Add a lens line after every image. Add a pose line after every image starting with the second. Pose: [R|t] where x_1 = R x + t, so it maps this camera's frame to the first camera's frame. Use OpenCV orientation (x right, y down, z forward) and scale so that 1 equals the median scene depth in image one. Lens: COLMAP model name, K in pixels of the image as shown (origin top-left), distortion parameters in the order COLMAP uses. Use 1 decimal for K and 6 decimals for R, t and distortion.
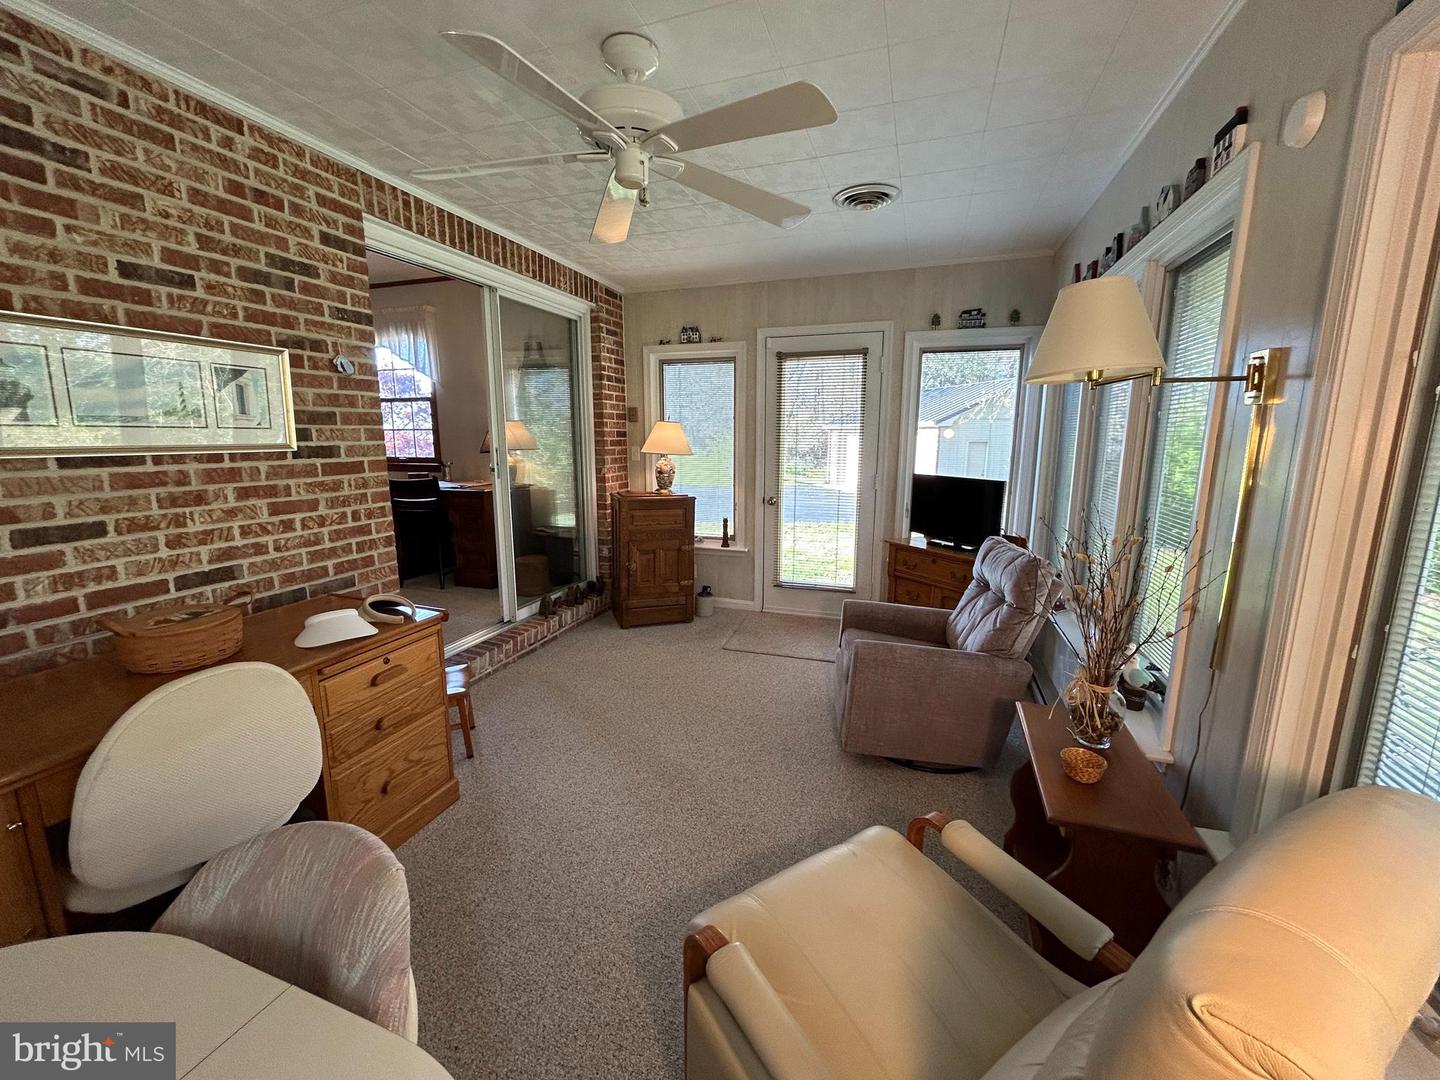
lens RADIAL K [[583.0, 0, 722.0], [0, 583.0, 544.1], [0, 0, 1]] dist [-0.001705, -0.000503]
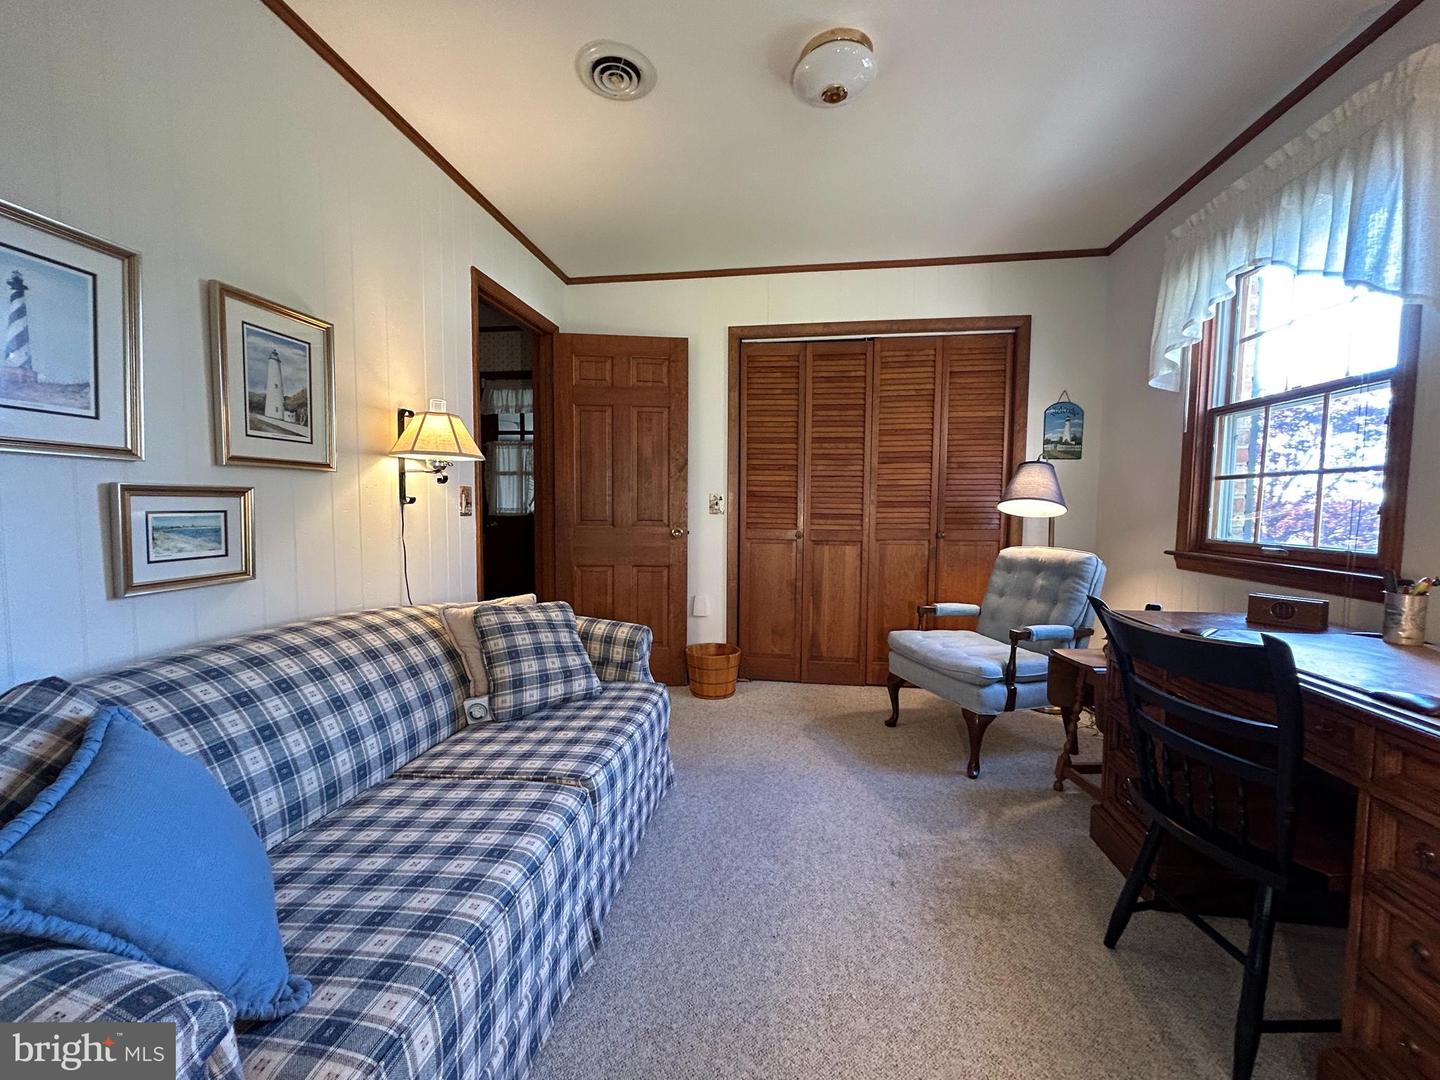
lens RADIAL K [[583.0, 0, 722.0], [0, 583.0, 544.1], [0, 0, 1]] dist [-0.001705, -0.000503]
pose [[0.214789, 0.067384, -0.974333, -0.275865], [-0.190807, 0.981288, 0.025802, -0.100831], [0.957840, 0.180368, 0.223628, 0.622043]]
